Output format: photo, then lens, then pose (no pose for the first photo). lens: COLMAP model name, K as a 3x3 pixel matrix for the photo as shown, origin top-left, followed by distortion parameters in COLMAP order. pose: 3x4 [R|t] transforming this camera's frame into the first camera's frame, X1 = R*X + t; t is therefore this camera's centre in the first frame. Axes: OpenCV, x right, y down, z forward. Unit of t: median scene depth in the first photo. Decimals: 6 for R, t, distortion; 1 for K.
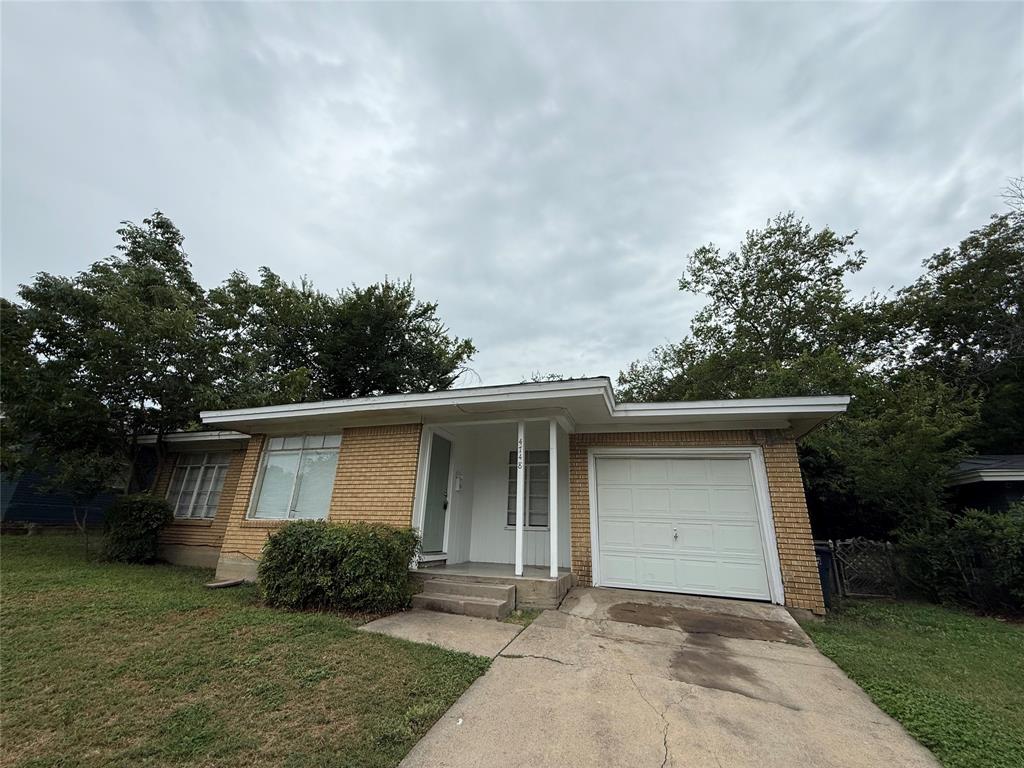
lens RADIAL K [[408.2, 0, 512.0], [0, 408.2, 384.0], [0, 0, 1]] dist [0.000025, -0.000018]
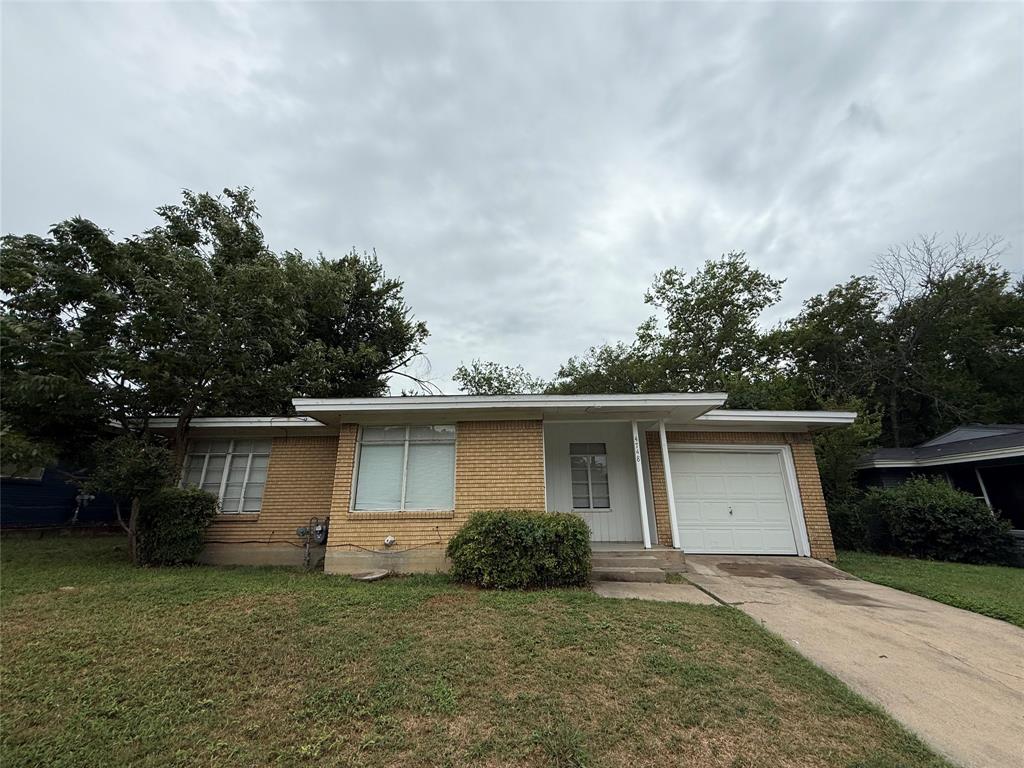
lens RADIAL K [[408.2, 0, 512.0], [0, 408.2, 384.0], [0, 0, 1]] dist [0.000025, -0.000018]
pose [[0.954387, 0.053583, 0.293725, -0.621343], [-0.067015, 0.997108, 0.035851, -0.033660], [-0.290954, -0.053899, 0.955218, -0.023297]]
